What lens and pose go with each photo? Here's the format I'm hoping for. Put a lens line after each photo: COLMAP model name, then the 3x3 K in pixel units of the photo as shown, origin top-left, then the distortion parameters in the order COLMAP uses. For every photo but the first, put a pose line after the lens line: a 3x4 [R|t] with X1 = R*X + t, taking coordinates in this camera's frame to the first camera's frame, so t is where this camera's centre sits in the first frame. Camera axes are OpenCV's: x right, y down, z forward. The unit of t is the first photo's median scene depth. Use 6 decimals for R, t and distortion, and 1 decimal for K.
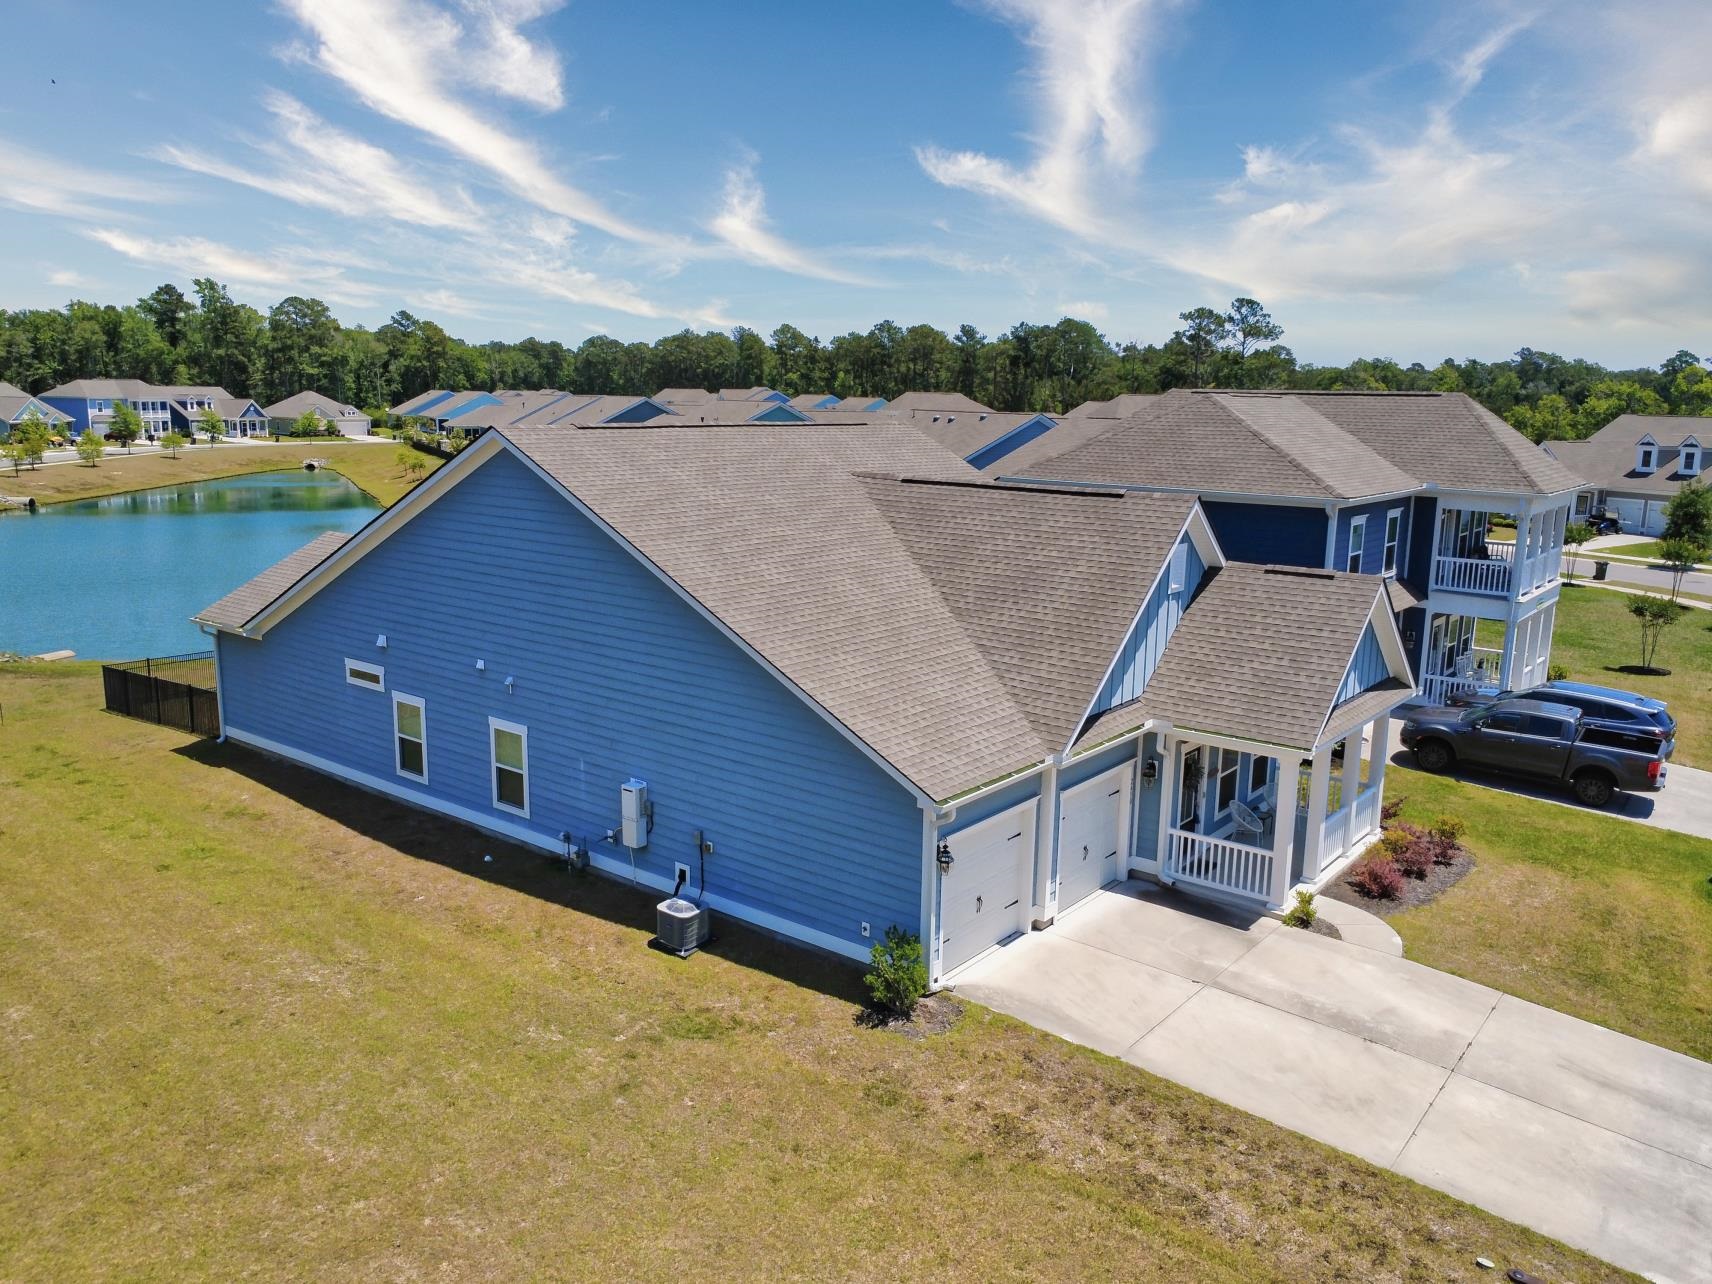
lens RADIAL K [[1283.6, 0, 850.0], [0, 1283.6, 646.1], [0, 0, 1]] dist [0.005355, -0.002008]
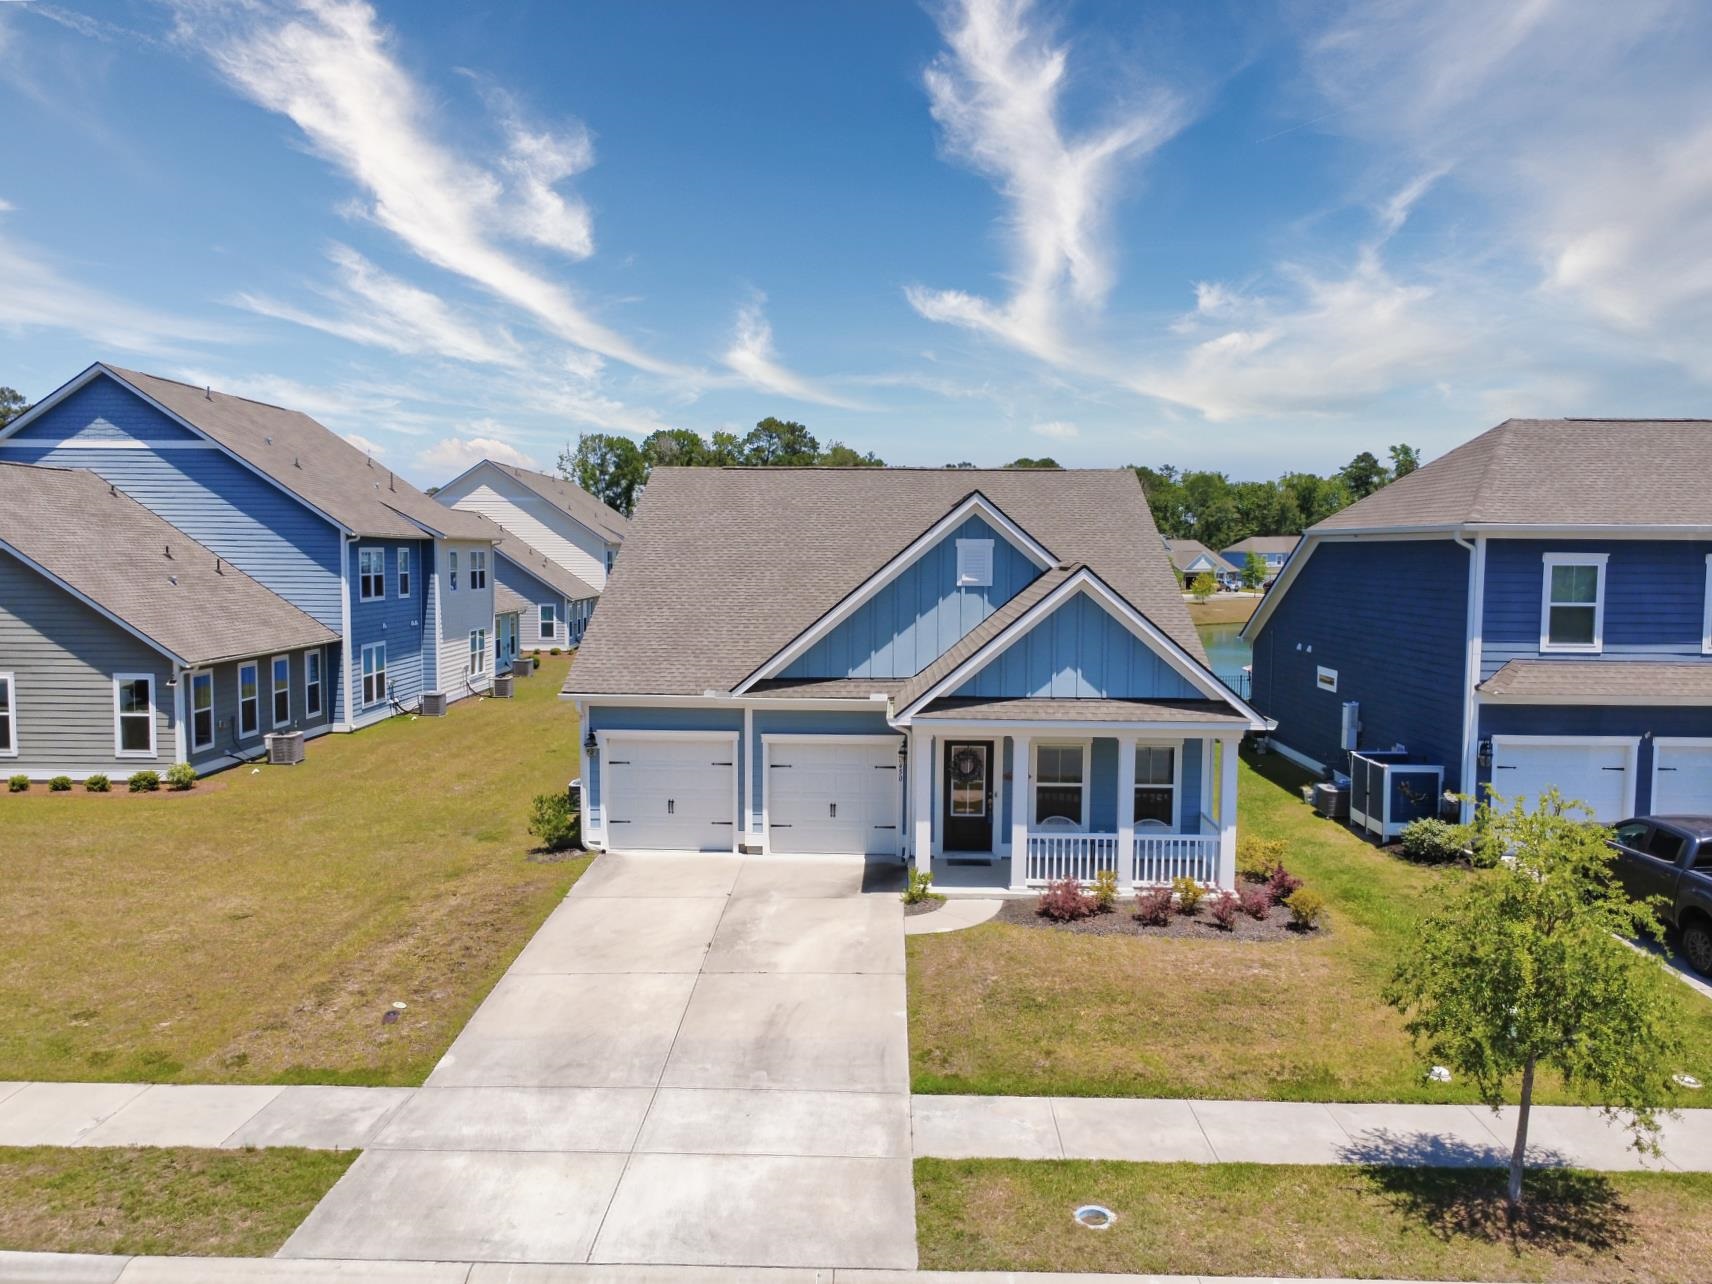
lens RADIAL K [[1305.4, 0, 850.2], [0, 1305.4, 644.3], [0, 0, 1]] dist [0.003381, -0.000592]
pose [[0.594783, 0.045131, -0.802619, 1.044593], [-0.152768, 0.986574, -0.057735, 0.080122], [0.789237, 0.156954, 0.593692, 0.314031]]
